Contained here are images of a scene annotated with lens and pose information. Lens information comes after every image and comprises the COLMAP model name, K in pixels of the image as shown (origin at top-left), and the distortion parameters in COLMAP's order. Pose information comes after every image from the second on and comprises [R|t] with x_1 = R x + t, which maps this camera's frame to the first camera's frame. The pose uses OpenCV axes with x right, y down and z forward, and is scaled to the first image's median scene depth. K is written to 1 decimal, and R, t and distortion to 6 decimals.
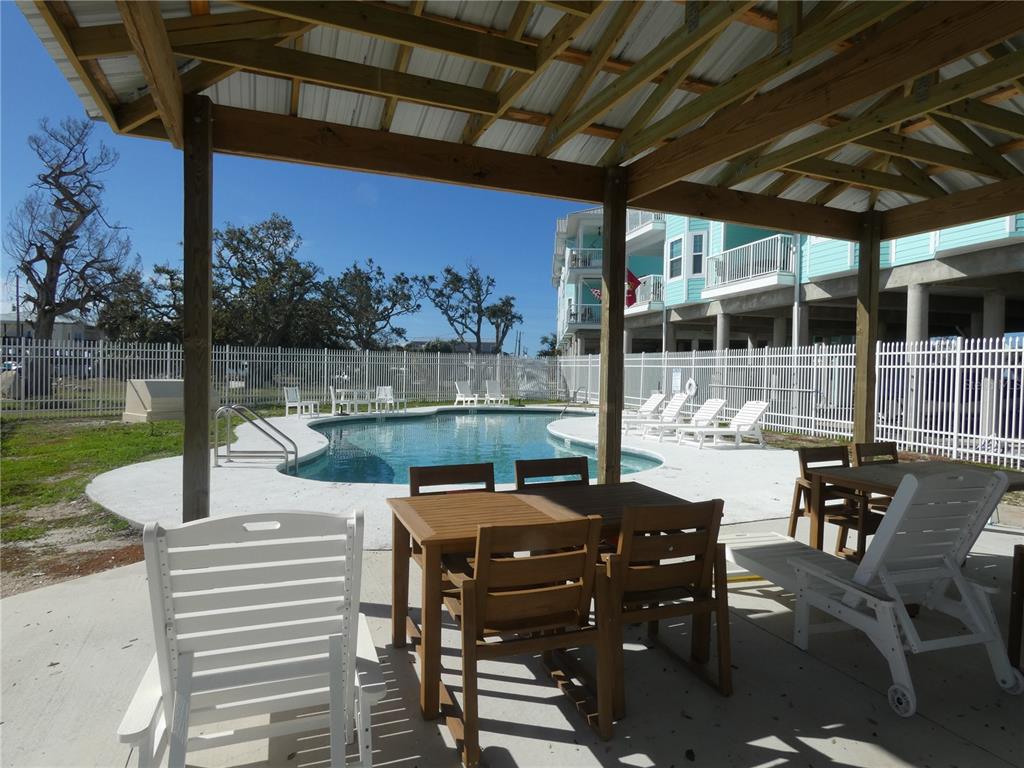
lens RADIAL K [[617.3, 0, 513.3], [0, 617.3, 383.3], [0, 0, 1]] dist [0.001972, -0.003184]
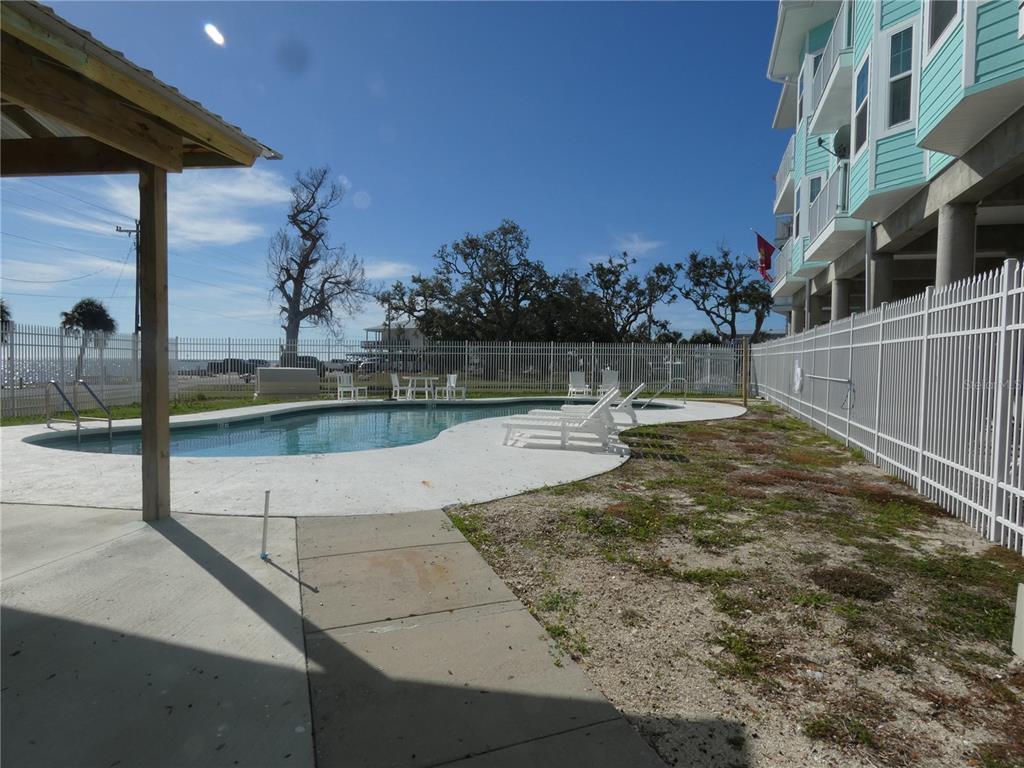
lens RADIAL K [[614.3, 0, 517.3], [0, 614.3, 385.5], [0, 0, 1]] dist [0.006021, 0.000932]
pose [[0.838049, 0.013937, -0.545418, 0.357817], [-0.008598, 0.999887, 0.012339, 0.006981], [0.545528, -0.005652, 0.838074, 0.149806]]
